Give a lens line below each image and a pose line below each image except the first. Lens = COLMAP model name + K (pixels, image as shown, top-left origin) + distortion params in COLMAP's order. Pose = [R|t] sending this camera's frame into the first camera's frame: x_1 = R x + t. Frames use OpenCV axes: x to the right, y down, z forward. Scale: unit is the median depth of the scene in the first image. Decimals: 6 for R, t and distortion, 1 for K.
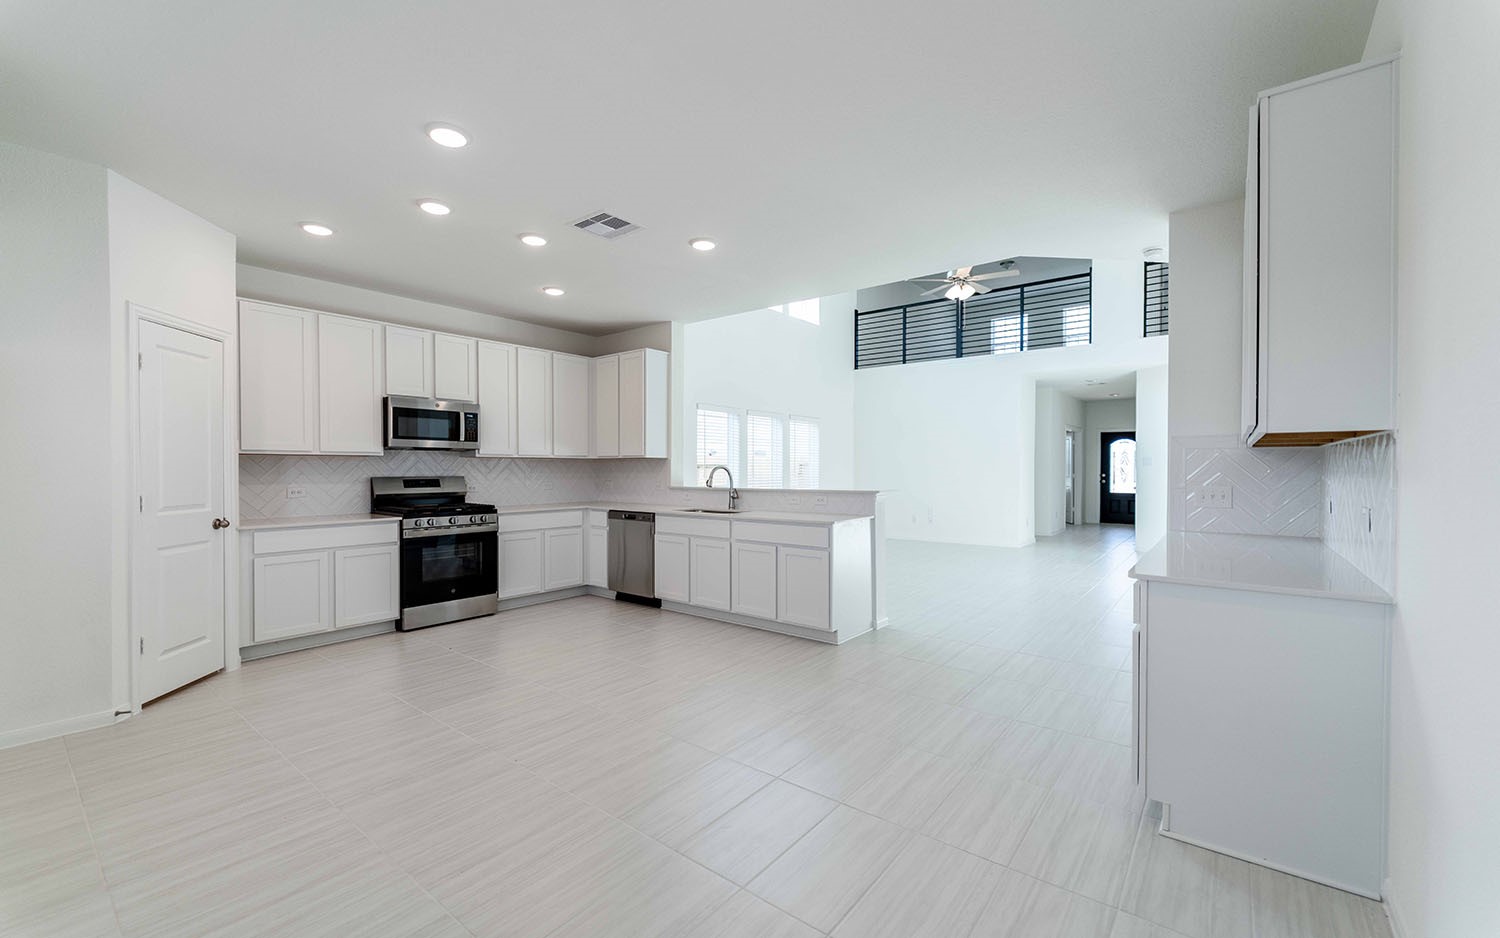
lens RADIAL K [[604.1, 0, 750.0], [0, 604.1, 469.0], [0, 0, 1]] dist [0.001768, -0.000010]
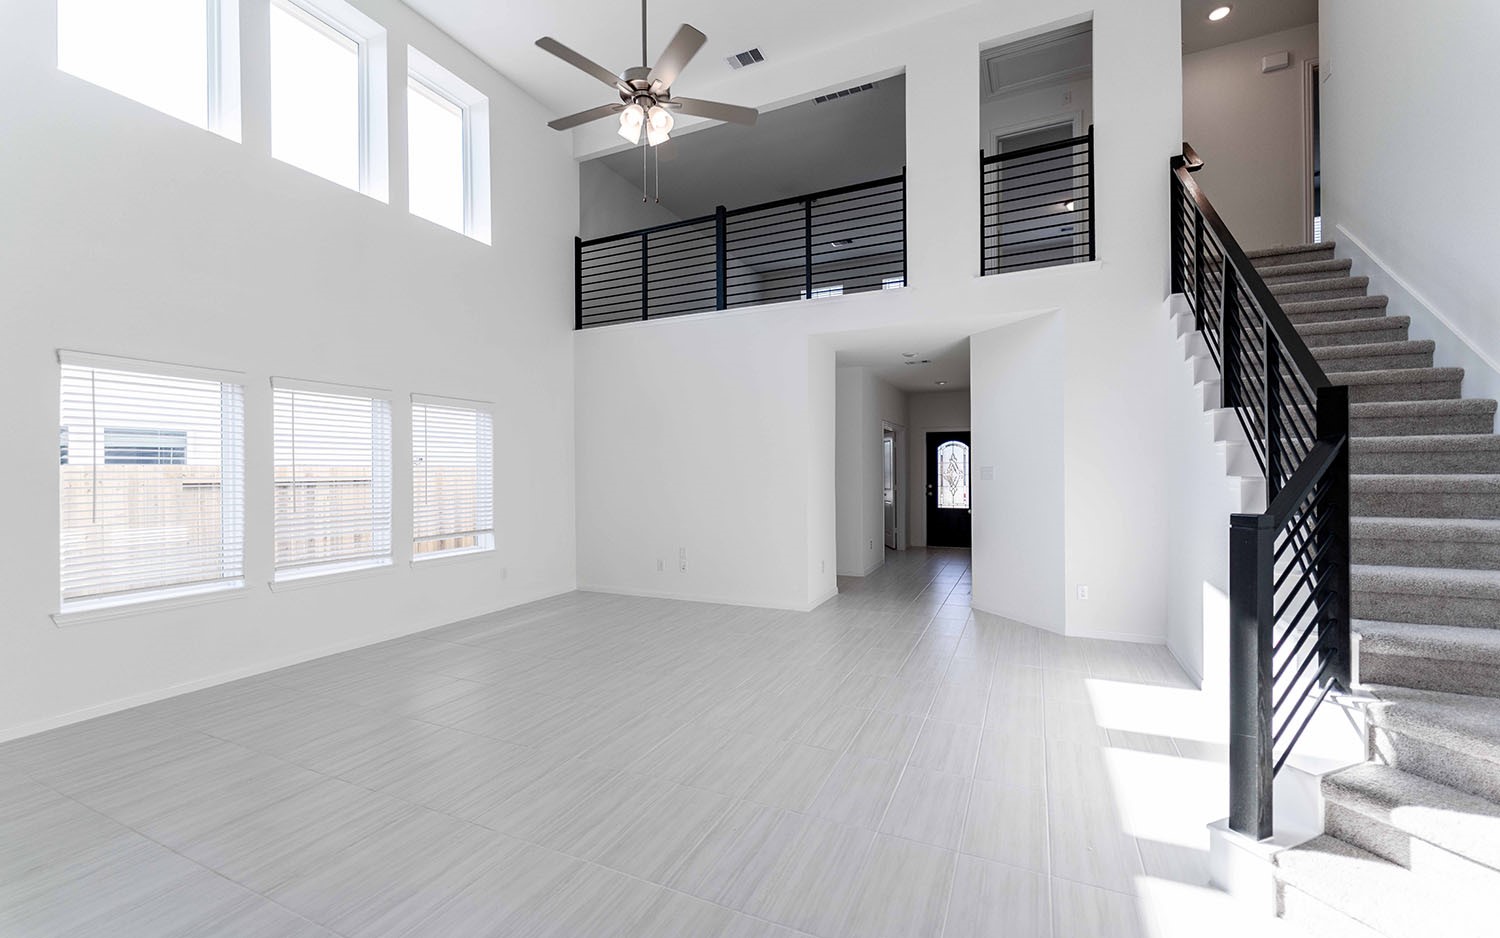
lens RADIAL K [[604.1, 0, 750.0], [0, 604.1, 469.0], [0, 0, 1]] dist [0.001768, -0.000010]
pose [[0.972908, -0.007993, 0.231054, 0.215729], [0.009359, 0.999945, -0.004818, -0.013213], [-0.231003, 0.006850, 0.972929, 0.355319]]
